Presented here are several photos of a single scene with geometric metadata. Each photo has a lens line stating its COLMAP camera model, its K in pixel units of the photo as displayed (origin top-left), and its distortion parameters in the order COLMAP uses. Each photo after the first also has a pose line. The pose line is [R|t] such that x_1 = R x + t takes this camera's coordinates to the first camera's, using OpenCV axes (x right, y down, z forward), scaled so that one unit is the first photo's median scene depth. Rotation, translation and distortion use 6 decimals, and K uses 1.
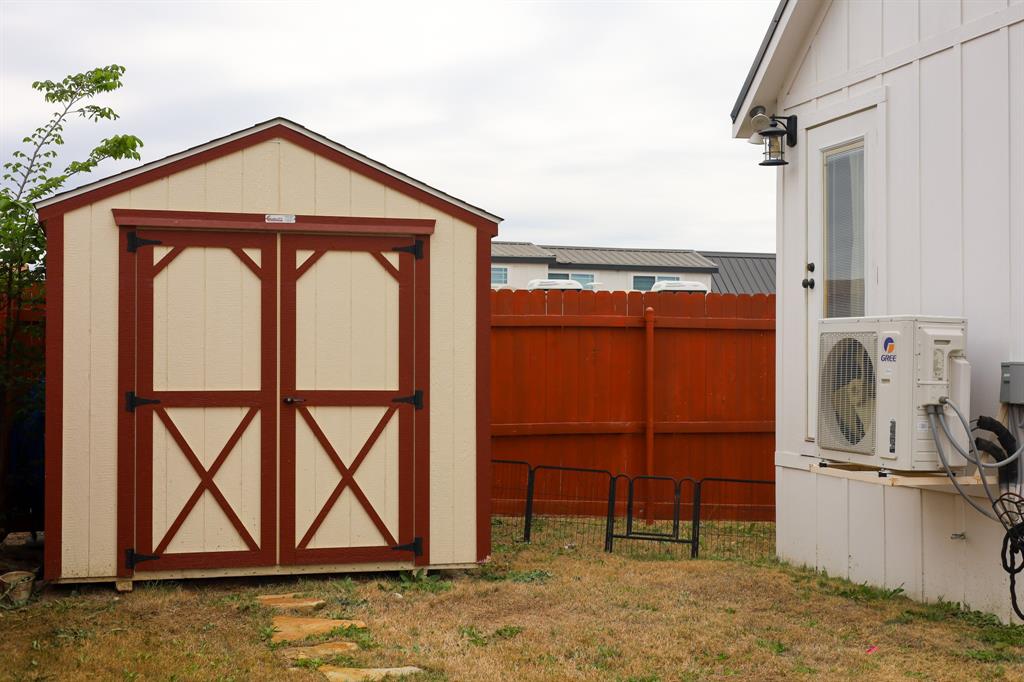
lens RADIAL K [[1451.4, 0, 512.0], [0, 1451.4, 341.0], [0, 0, 1]] dist [0.040755, -0.193727]
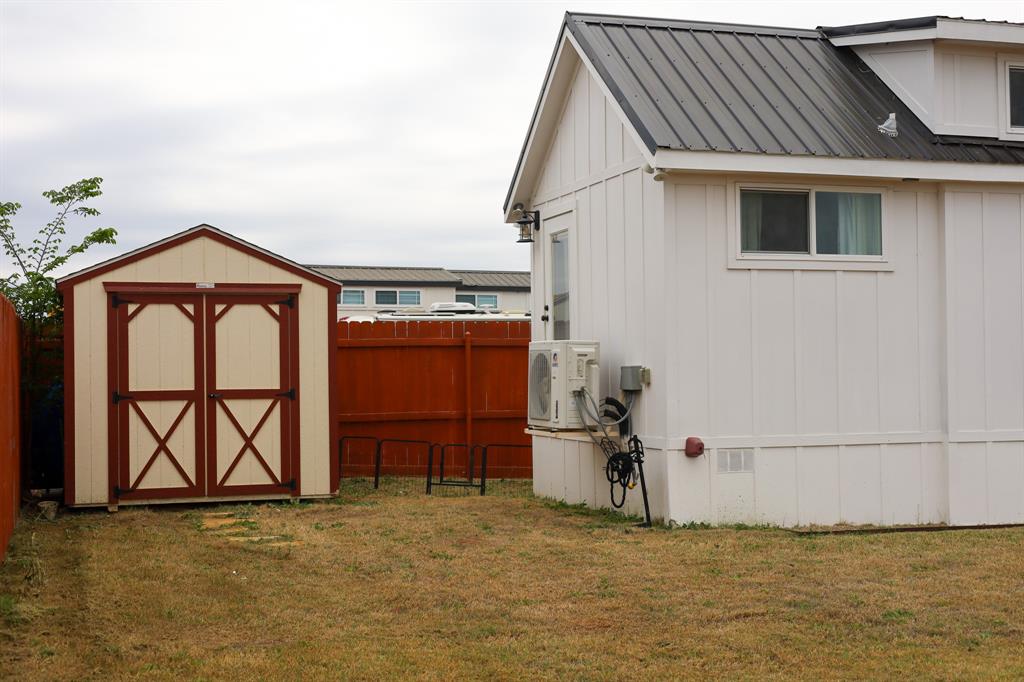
lens RADIAL K [[1415.0, 0, 512.0], [0, 1415.0, 341.0], [0, 0, 1]] dist [0.030106, -0.105614]
pose [[0.999141, -0.014020, 0.039000, 0.124017], [0.014330, 0.999868, -0.007679, -0.004062], [-0.038888, 0.008232, 0.999210, -0.615426]]
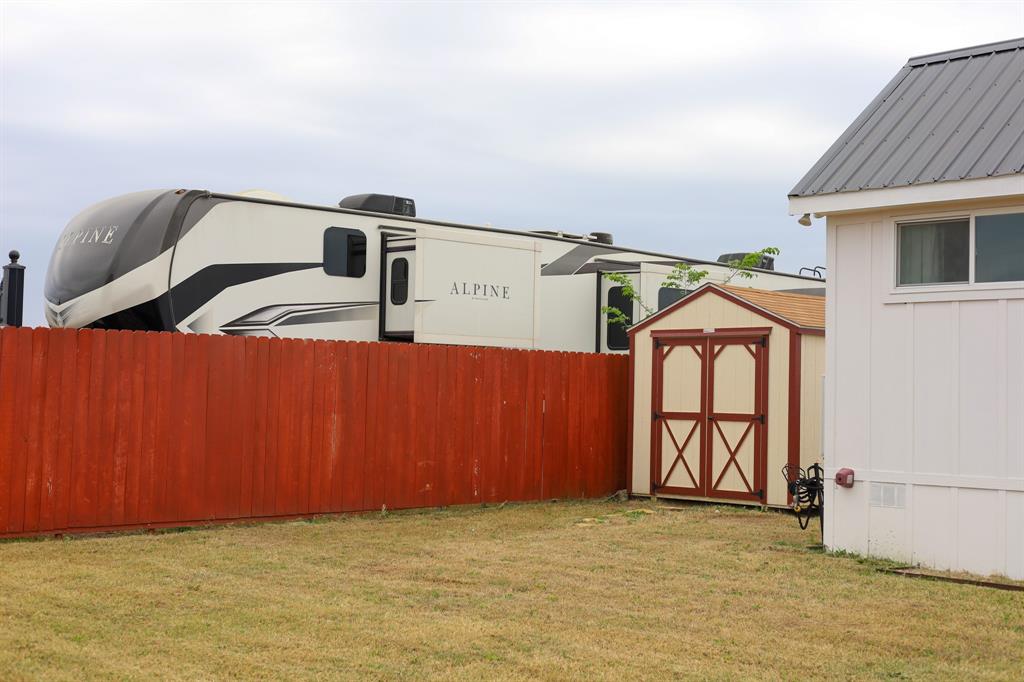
lens RADIAL K [[1451.4, 0, 512.0], [0, 1451.4, 341.0], [0, 0, 1]] dist [0.040755, -0.193727]
pose [[0.441533, -0.031010, -0.896709, 1.588361], [-0.007252, 0.999247, -0.038127, 0.012544], [0.897216, 0.023337, 0.440975, -0.176246]]
